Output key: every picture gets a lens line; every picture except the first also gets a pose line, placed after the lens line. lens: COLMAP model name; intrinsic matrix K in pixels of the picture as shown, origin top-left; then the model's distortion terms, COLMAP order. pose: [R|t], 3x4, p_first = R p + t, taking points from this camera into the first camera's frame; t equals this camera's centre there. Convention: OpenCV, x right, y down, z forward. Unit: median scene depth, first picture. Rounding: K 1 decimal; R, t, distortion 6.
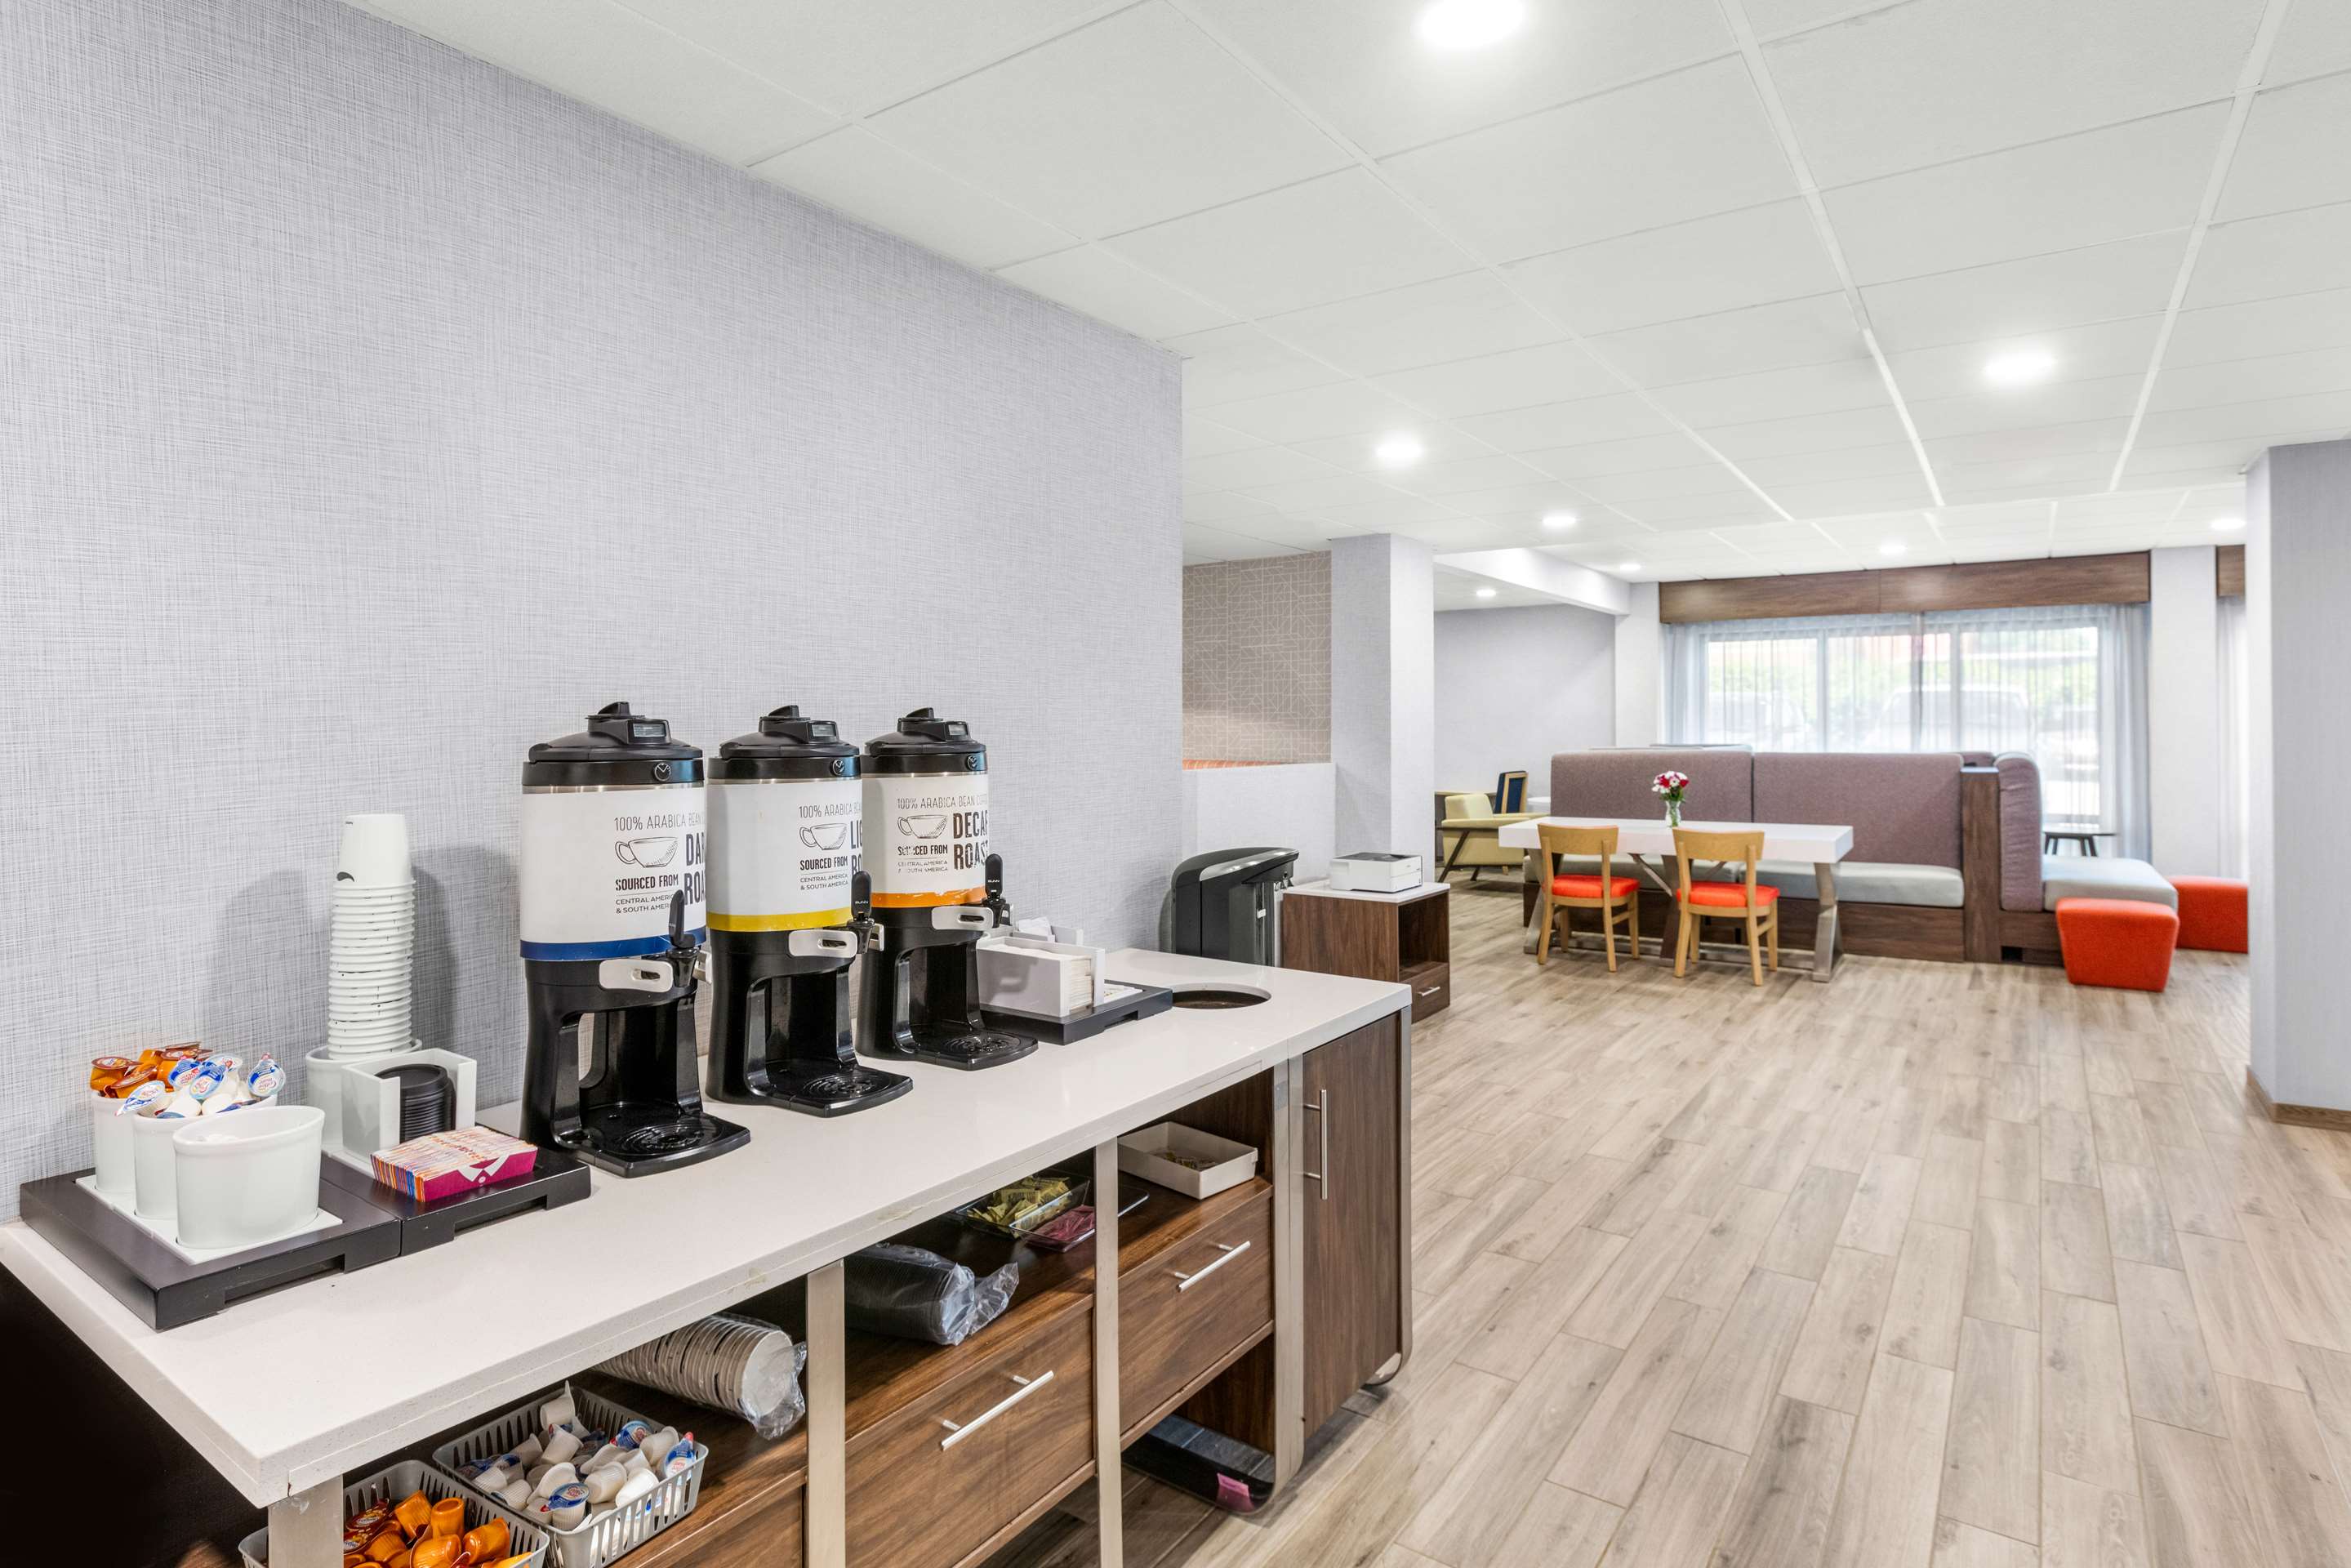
lens RADIAL K [[1205.0, 0, 1158.1], [0, 1205.0, 722.5], [0, 0, 1]] dist [-0.000712, -0.001834]
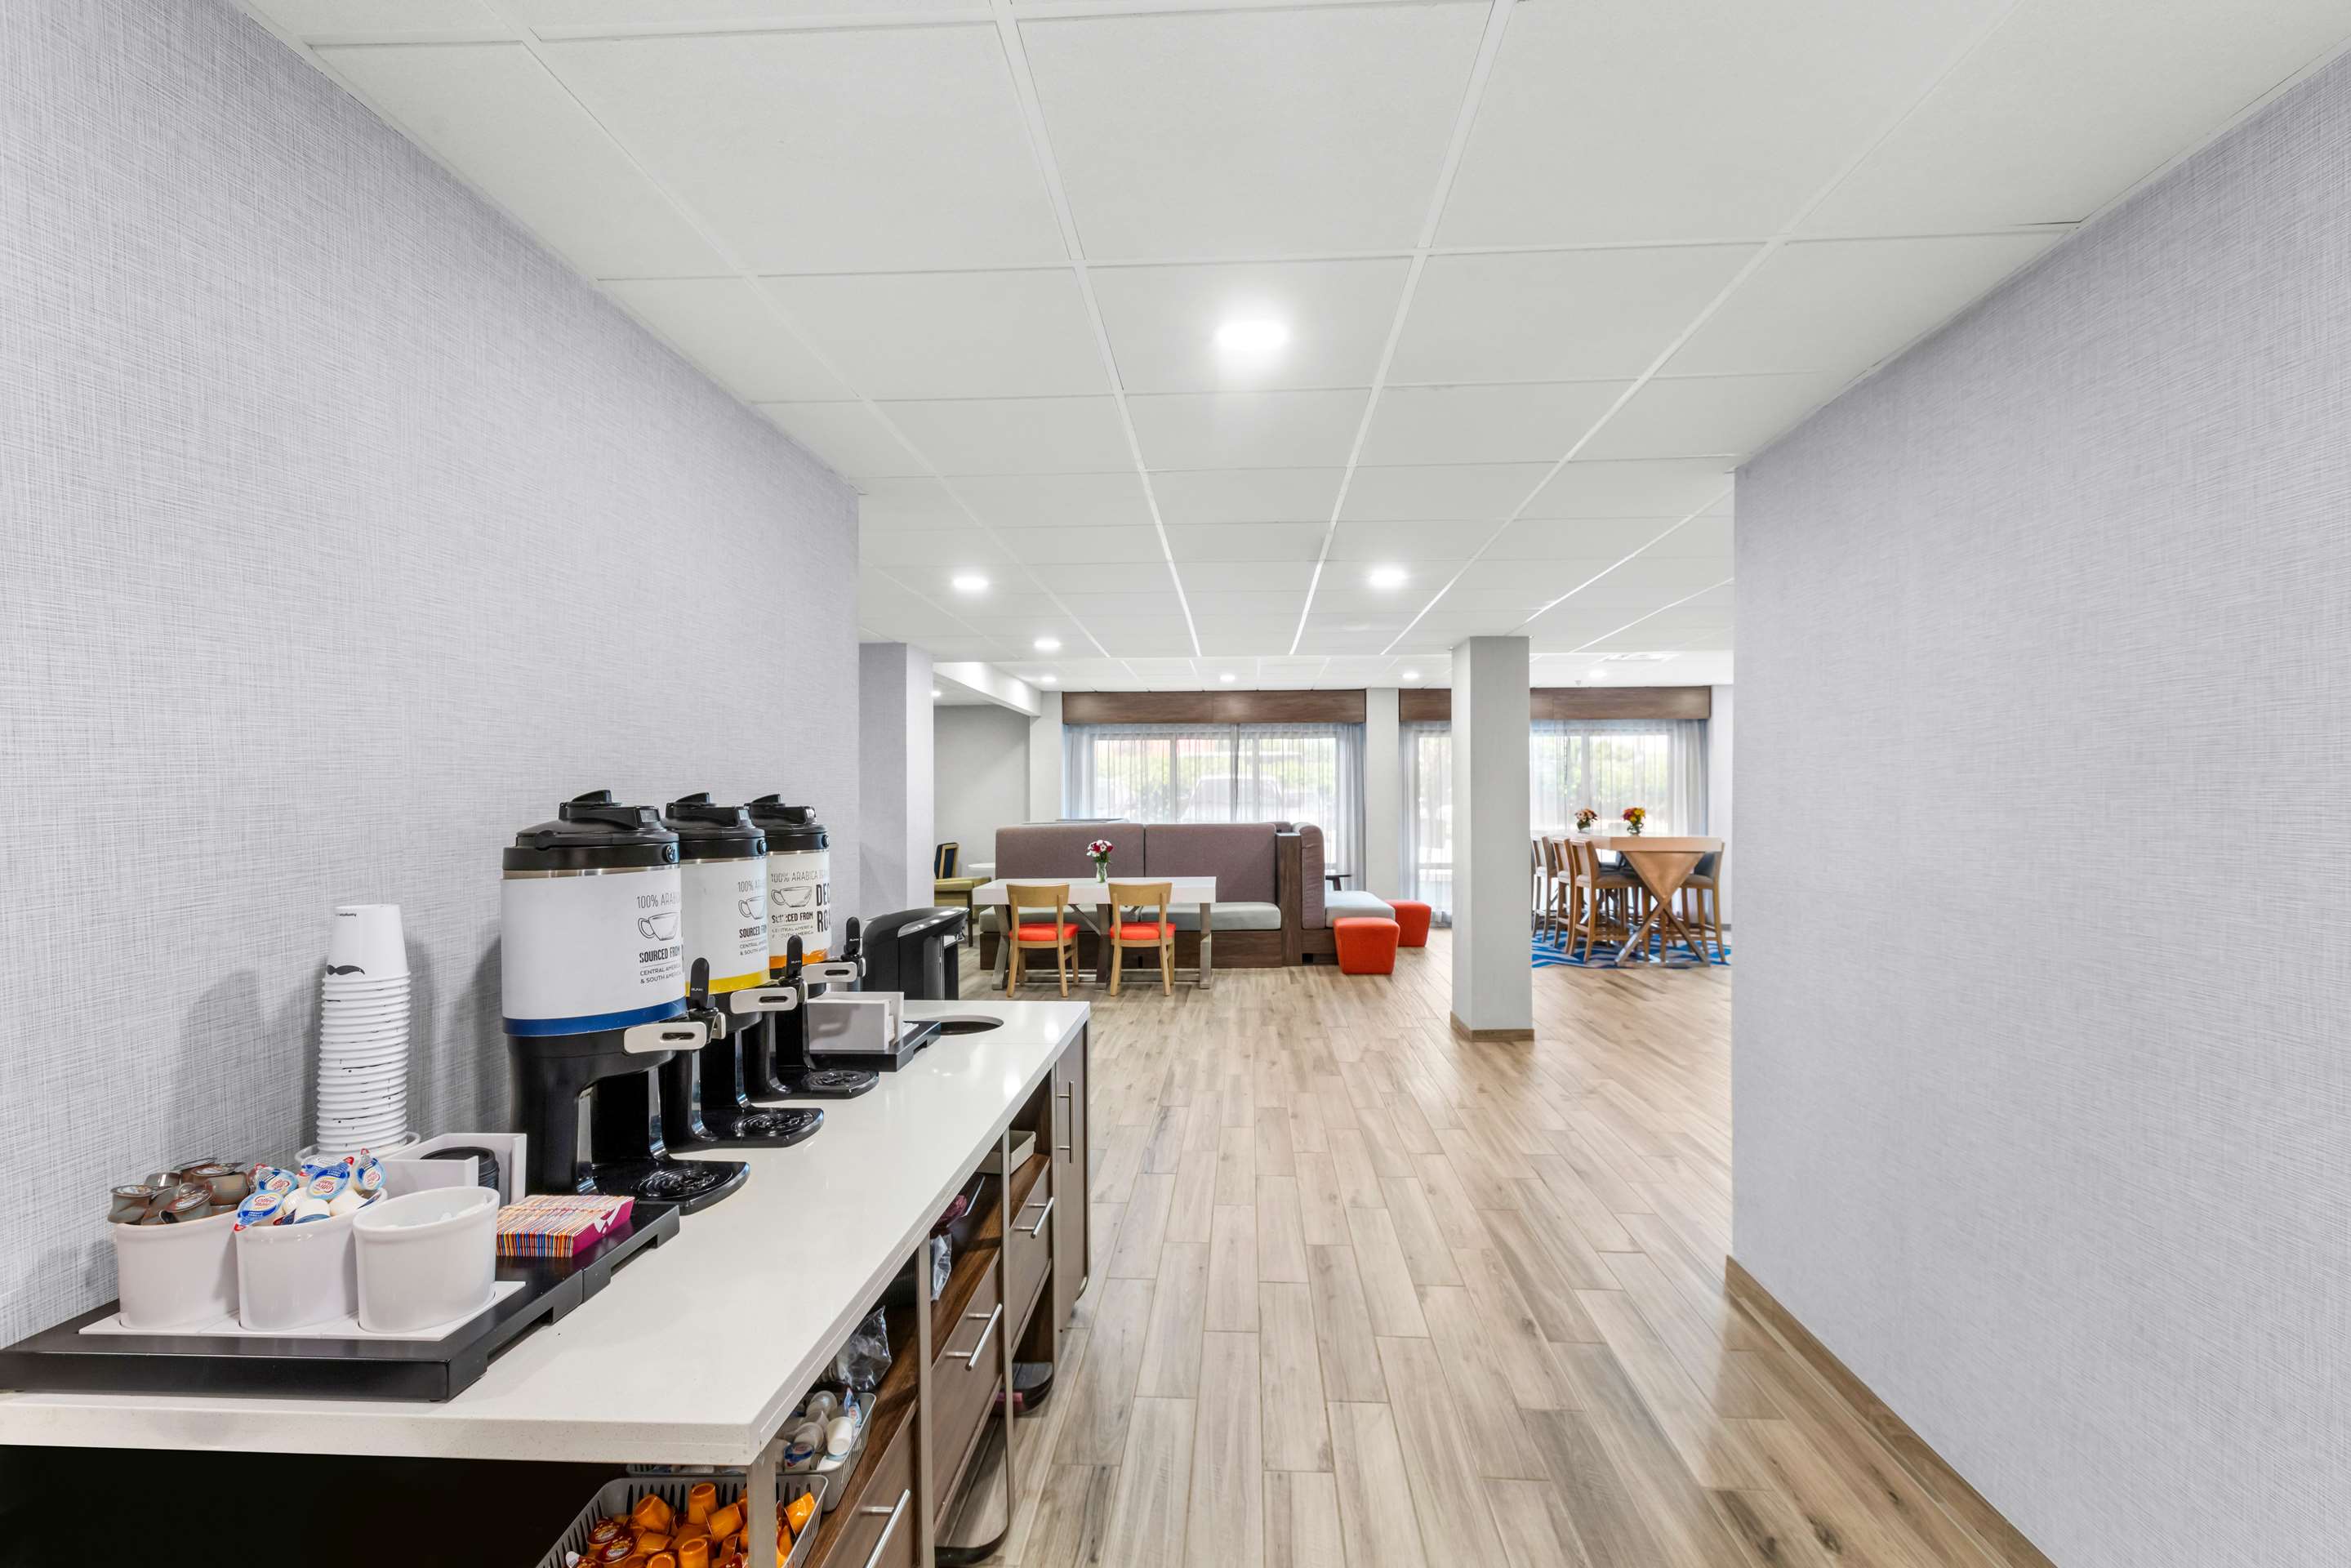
lens RADIAL K [[1070.1, 0, 1156.9], [0, 1070.1, 812.3], [0, 0, 1]] dist [0.002653, -0.001178]
pose [[0.849815, -0.007180, 0.527032, -0.145717], [0.001843, 0.999942, 0.010650, -0.001845], [-0.527077, -0.008079, 0.849779, -0.019494]]
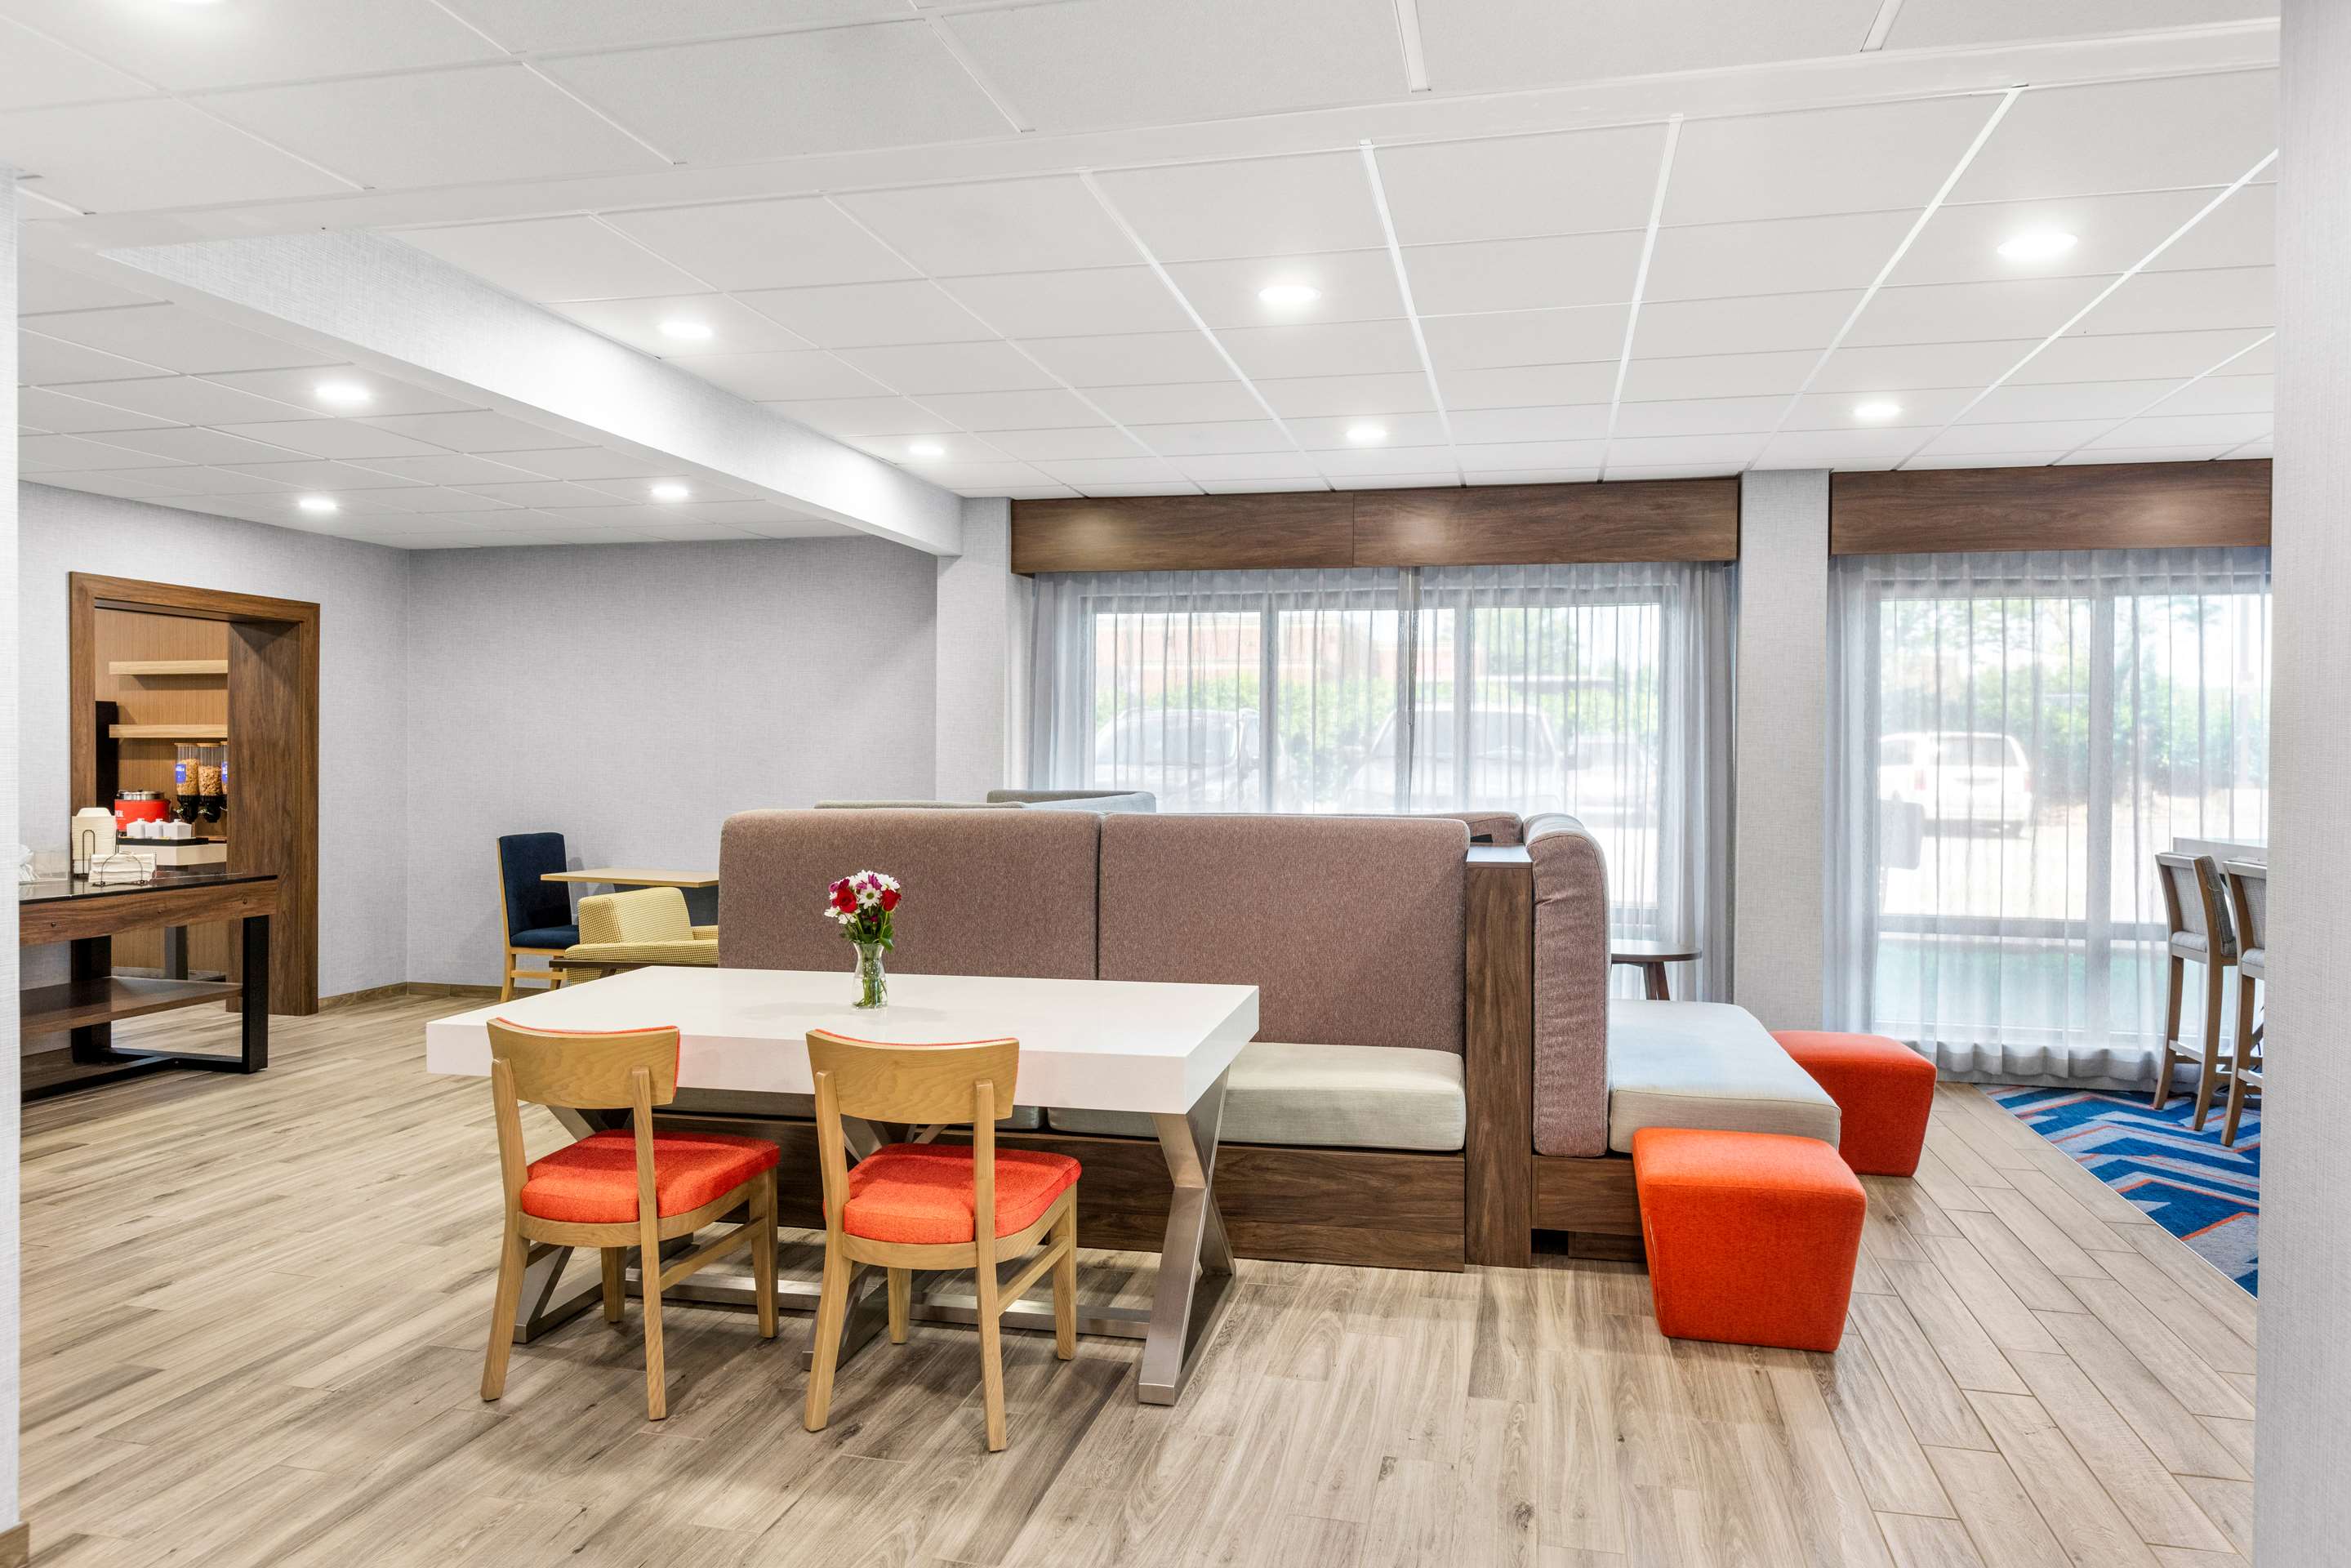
lens RADIAL K [[1404.5, 0, 1203.4], [0, 1404.5, 780.1], [0, 0, 1]] dist [0.005310, 0.000932]
pose [[0.922019, 0.003798, 0.387125, 0.379070], [-0.010771, 0.999816, 0.015844, 0.001404], [-0.386994, -0.018778, 0.921891, 0.562545]]
